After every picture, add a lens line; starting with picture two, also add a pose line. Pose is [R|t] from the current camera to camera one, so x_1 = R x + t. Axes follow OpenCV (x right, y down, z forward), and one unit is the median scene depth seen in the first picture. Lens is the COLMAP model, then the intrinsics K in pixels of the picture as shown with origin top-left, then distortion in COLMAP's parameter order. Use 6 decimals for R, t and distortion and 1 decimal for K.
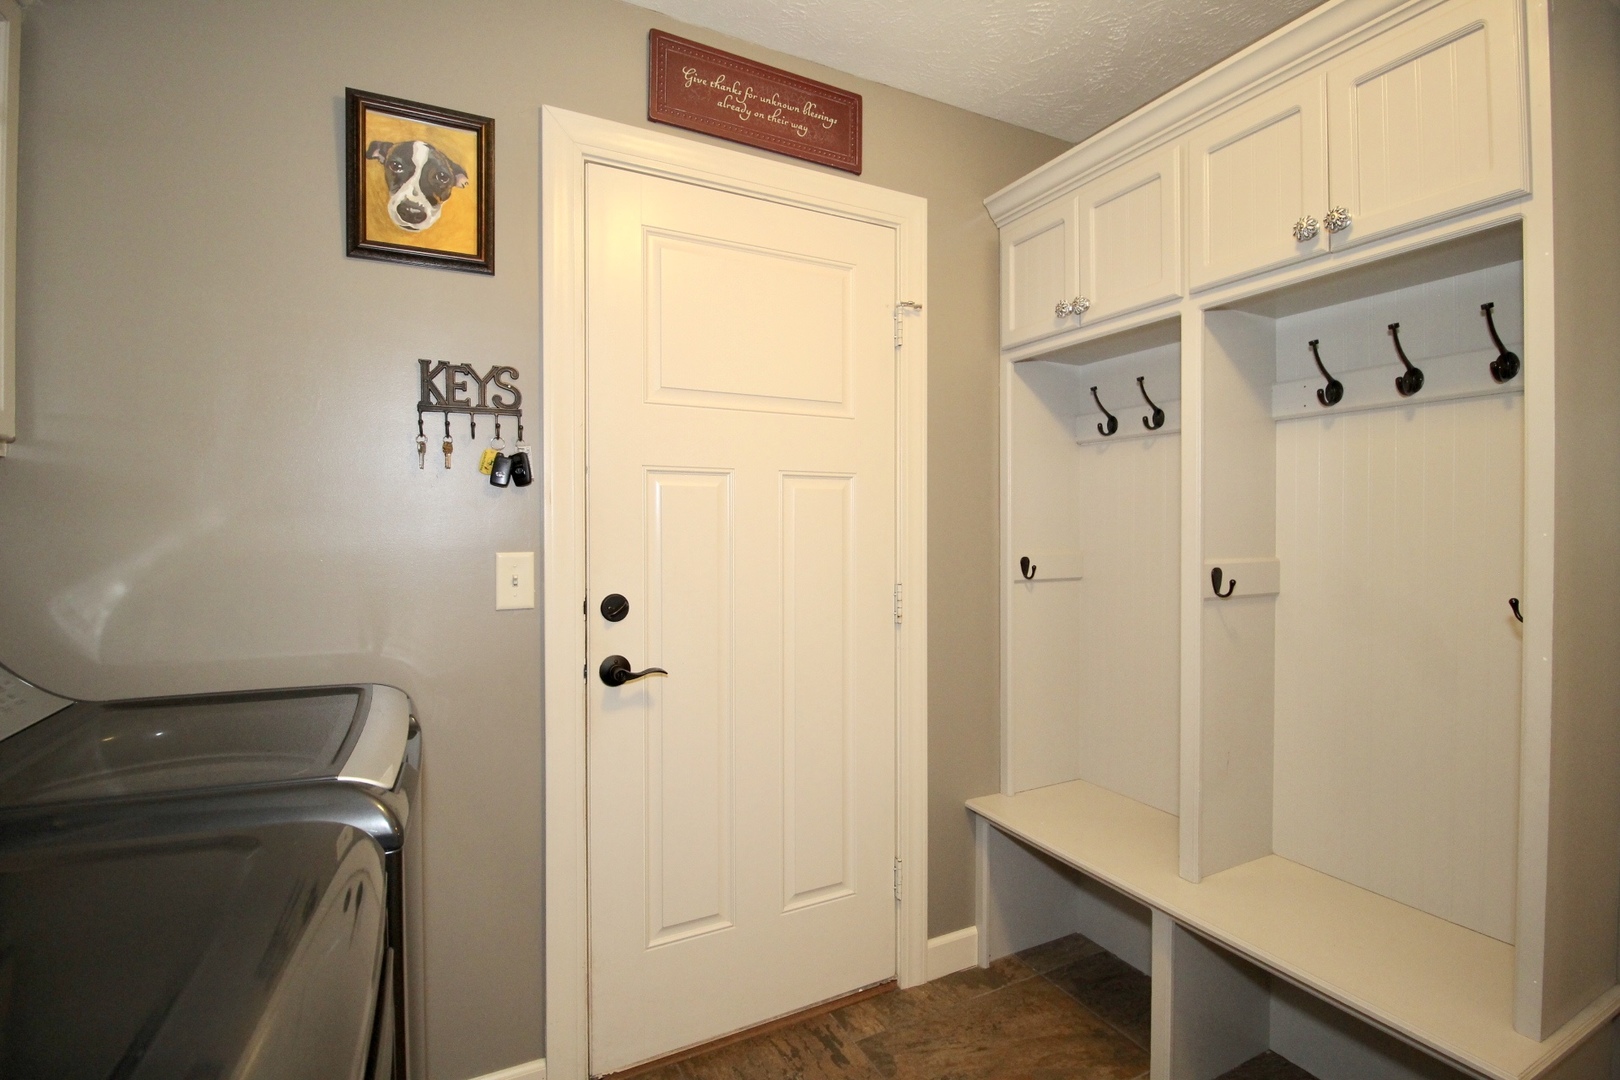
lens RADIAL K [[743.4, 0, 807.7], [0, 743.4, 552.5], [0, 0, 1]] dist [-0.011509, -0.000374]
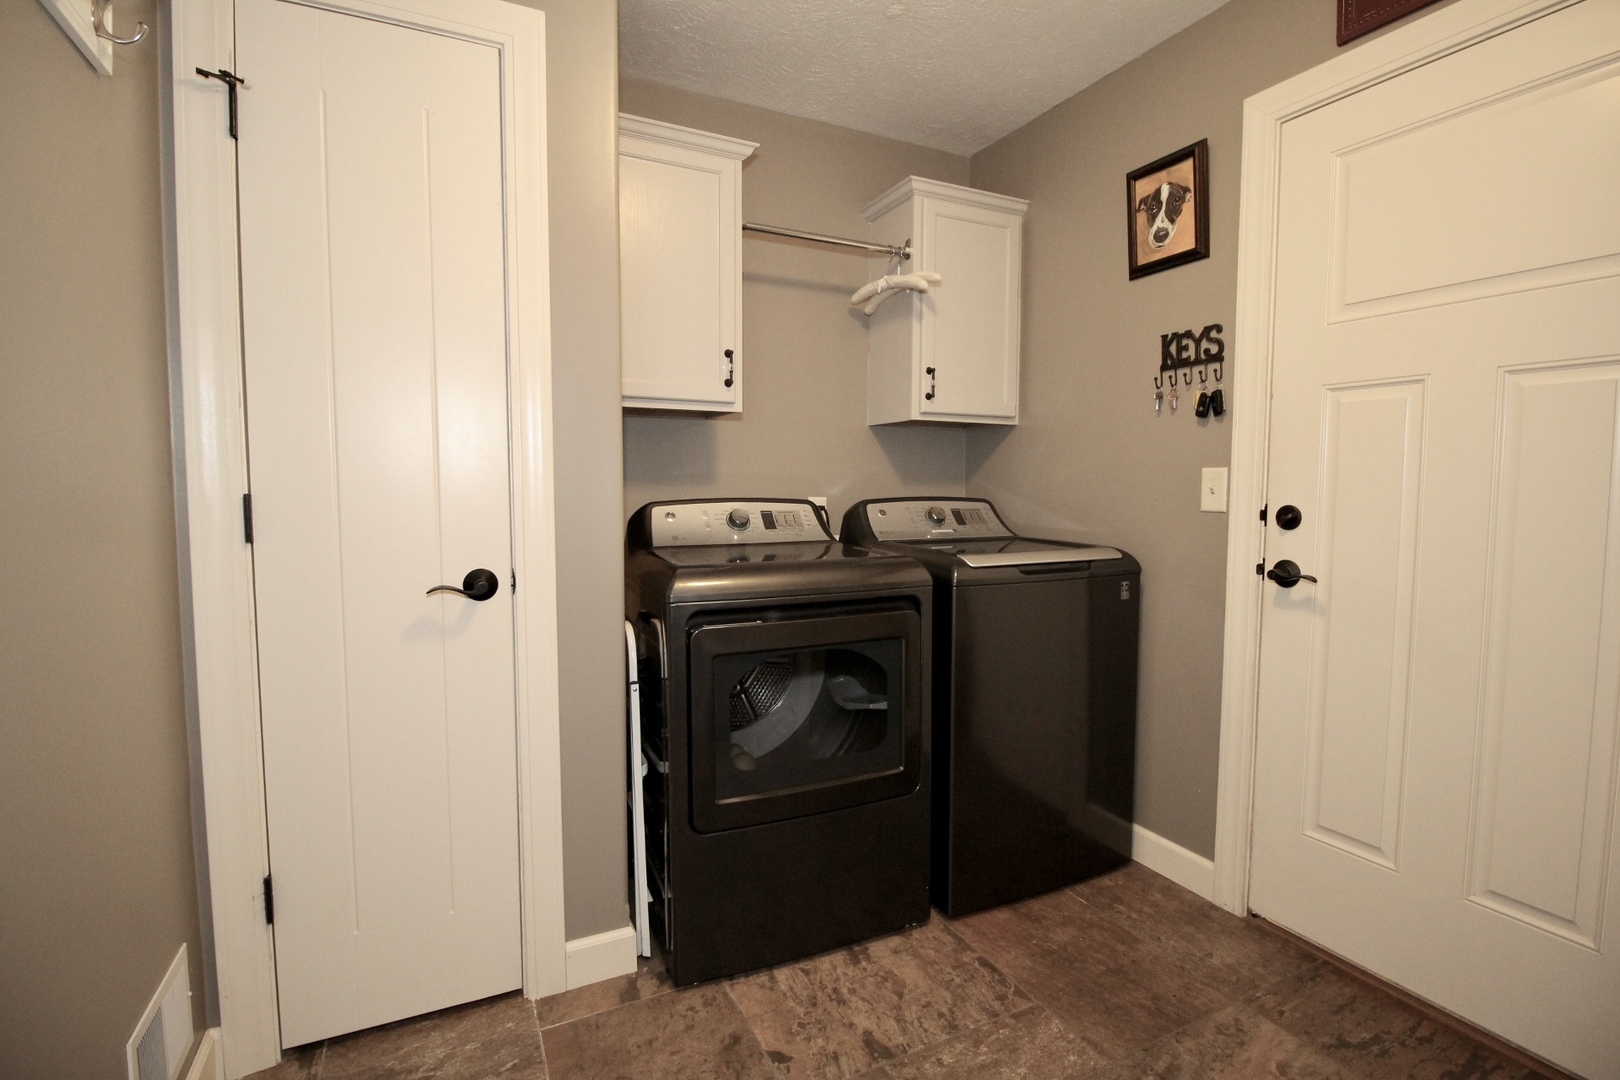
lens RADIAL K [[743.4, 0, 802.9], [0, 743.4, 528.0], [0, 0, 1]] dist [-0.011509, -0.000374]
pose [[-0.013540, 0.073036, -0.997237, 0.944008], [-0.014307, 0.997213, 0.073228, 0.020204], [0.999806, 0.015259, -0.012457, 0.307126]]
